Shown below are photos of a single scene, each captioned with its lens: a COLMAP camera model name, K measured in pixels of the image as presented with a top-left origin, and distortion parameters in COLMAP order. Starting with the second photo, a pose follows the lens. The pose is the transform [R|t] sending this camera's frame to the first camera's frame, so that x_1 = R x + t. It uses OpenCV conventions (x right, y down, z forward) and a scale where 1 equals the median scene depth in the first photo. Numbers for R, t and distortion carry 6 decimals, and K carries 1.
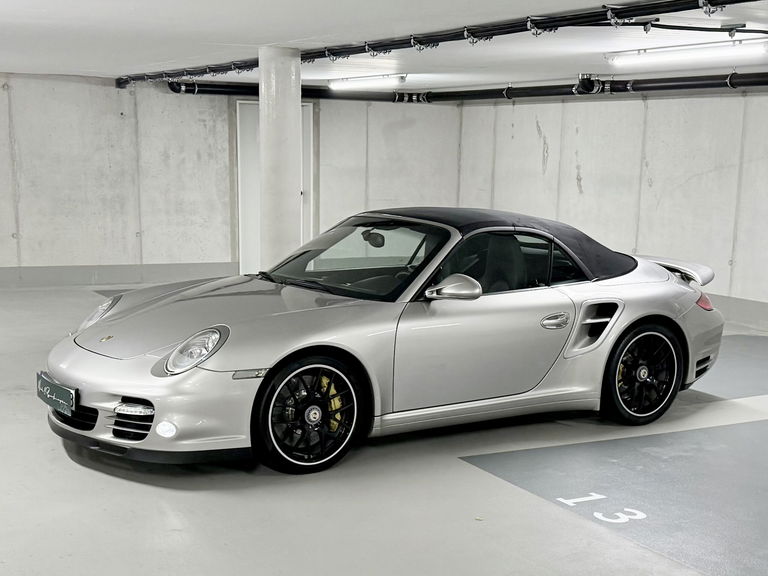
lens RADIAL K [[1131.3, 0, 358.7], [0, 1131.3, 393.8], [0, 0, 1]] dist [0.214669, -0.521164]
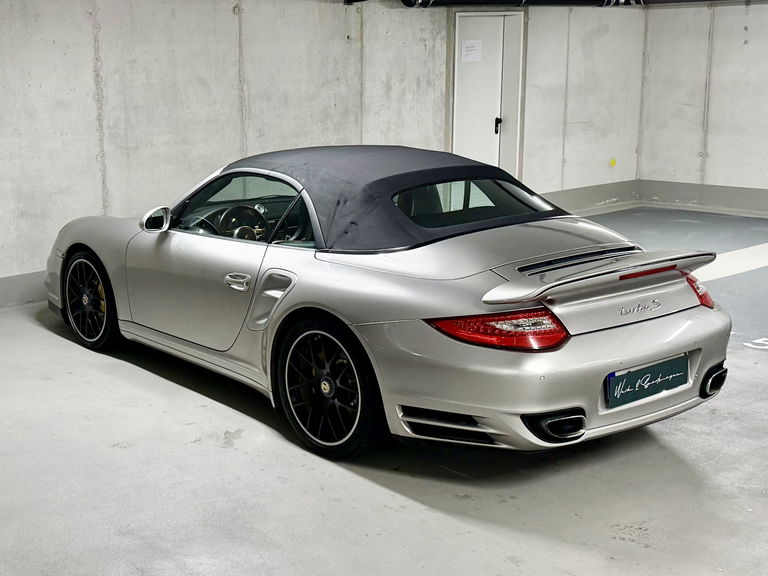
lens RADIAL K [[1064.2, 0, 224.2], [0, 1064.2, 291.5], [0, 0, 1]] dist [0.198176, -0.412557]
pose [[0.987190, -0.073444, 0.141638, -0.423721], [0.073101, 0.997295, 0.007628, -0.084017], [-0.141815, 0.002824, 0.989889, 0.290119]]
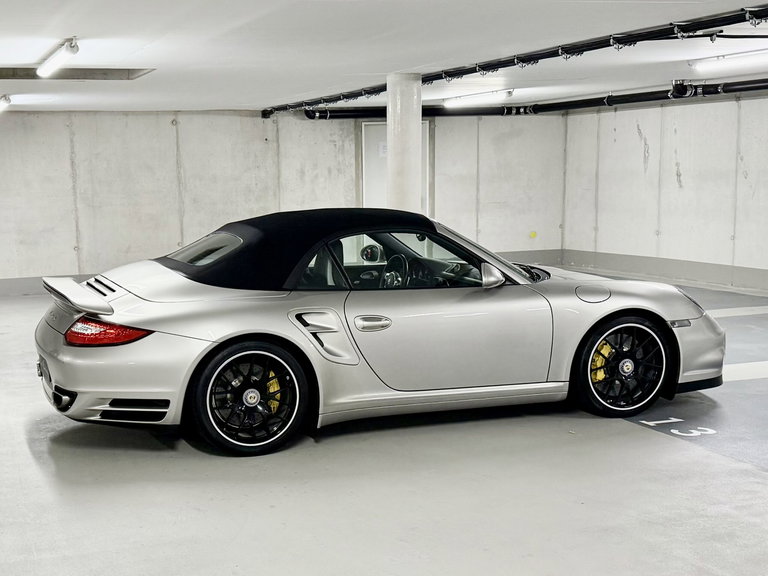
lens RADIAL K [[1090.3, 0, 258.7], [0, 1090.3, 361.3], [0, 0, 1]] dist [0.196234, -0.460352]
pose [[0.981763, -0.009969, -0.189848, -0.000494], [0.002026, 0.999116, -0.041991, 0.034544], [0.190098, 0.040840, 0.980915, -0.109593]]
